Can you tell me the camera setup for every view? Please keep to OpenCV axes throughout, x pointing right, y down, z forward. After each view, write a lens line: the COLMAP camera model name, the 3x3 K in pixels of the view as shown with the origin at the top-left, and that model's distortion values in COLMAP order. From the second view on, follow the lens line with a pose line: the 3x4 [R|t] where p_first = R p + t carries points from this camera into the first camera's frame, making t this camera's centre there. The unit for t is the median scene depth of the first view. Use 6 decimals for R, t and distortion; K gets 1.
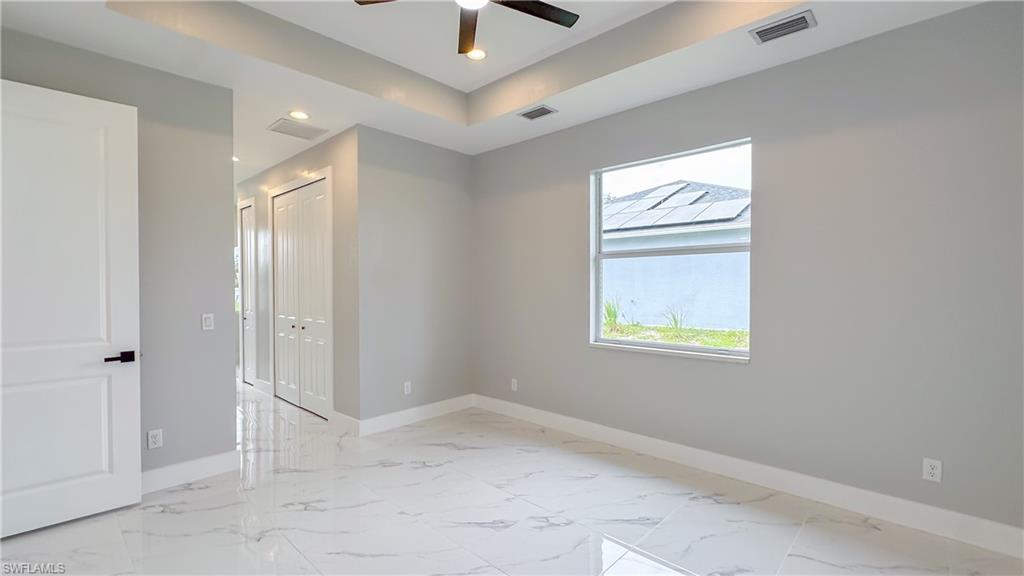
lens RADIAL K [[422.9, 0, 510.9], [0, 422.9, 282.2], [0, 0, 1]] dist [0.000029, 0.000042]
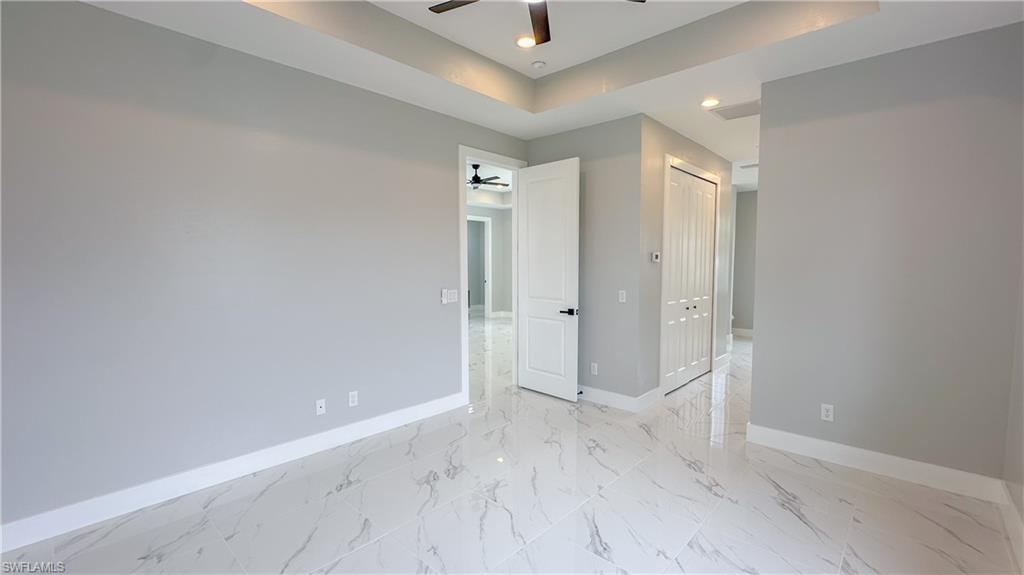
lens RADIAL K [[409.8, 0, 512.0], [0, 409.8, 287.5], [0, 0, 1]] dist [-0.001820, 0.000024]
pose [[0.089244, 0.060508, -0.994170, 0.626140], [-0.004762, 0.998168, 0.060324, -0.012463], [0.995998, -0.000649, 0.089368, 0.605917]]
